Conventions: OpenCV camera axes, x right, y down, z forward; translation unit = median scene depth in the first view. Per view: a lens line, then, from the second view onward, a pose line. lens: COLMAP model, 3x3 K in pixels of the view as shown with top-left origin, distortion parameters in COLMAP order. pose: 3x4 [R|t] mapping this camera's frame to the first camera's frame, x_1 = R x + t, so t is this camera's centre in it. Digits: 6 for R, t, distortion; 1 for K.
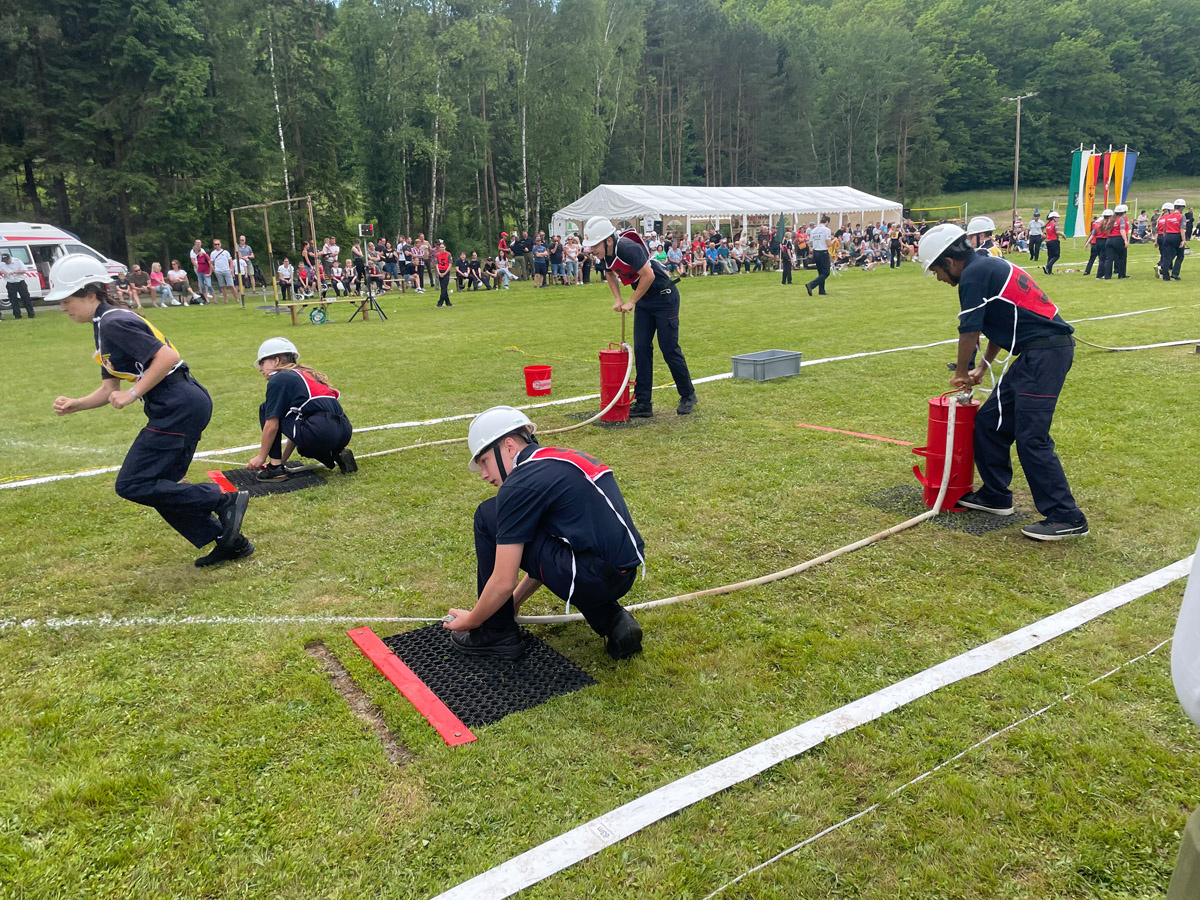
lens RADIAL K [[923.4, 0, 628.0], [0, 923.4, 429.8], [0, 0, 1]] dist [0.093127, -0.116298]
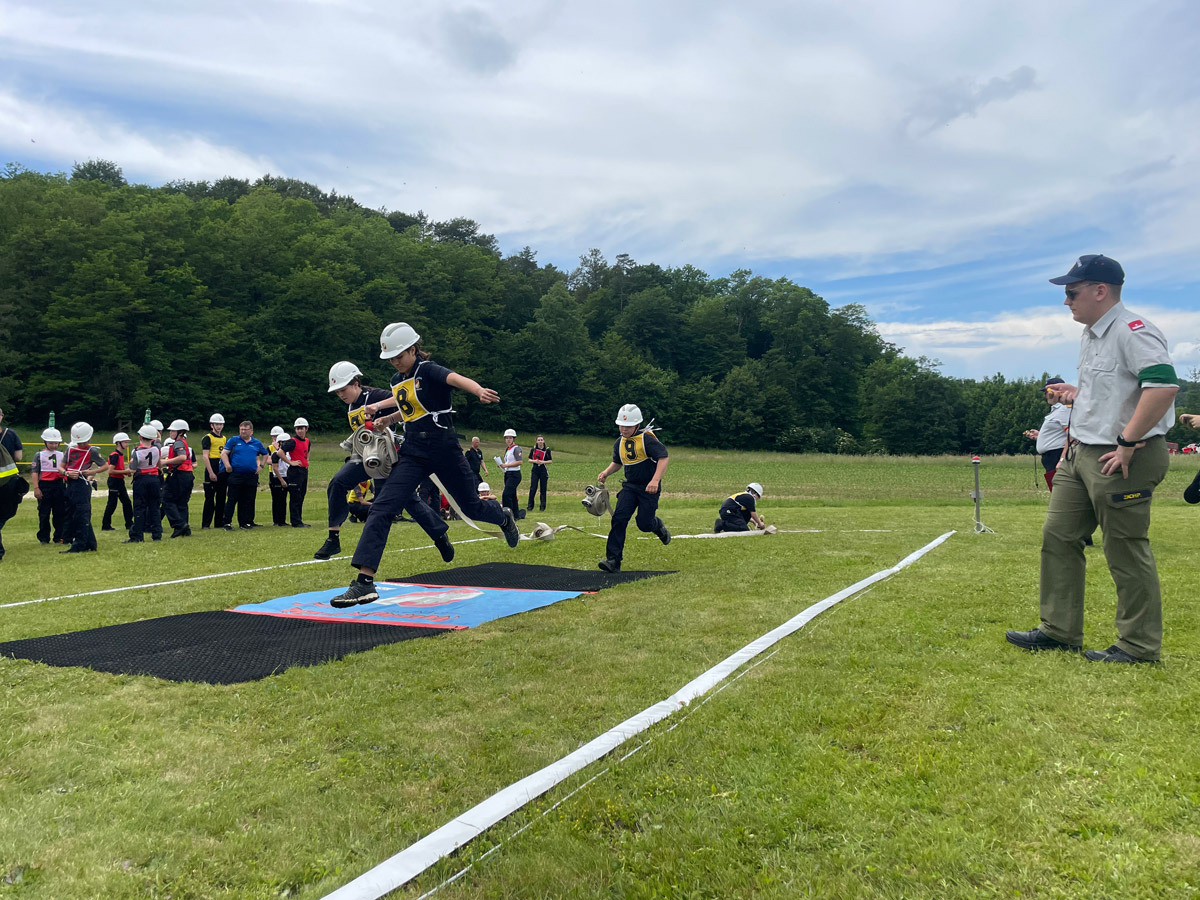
lens RADIAL K [[923.4, 0, 588.3], [0, 923.4, 442.5], [0, 0, 1]] dist [0.093127, -0.116298]
pose [[0.875963, 0.040261, 0.480695, 0.305751], [0.079229, 0.970969, -0.225703, -0.049457], [-0.475828, 0.235792, 0.847343, 0.205230]]
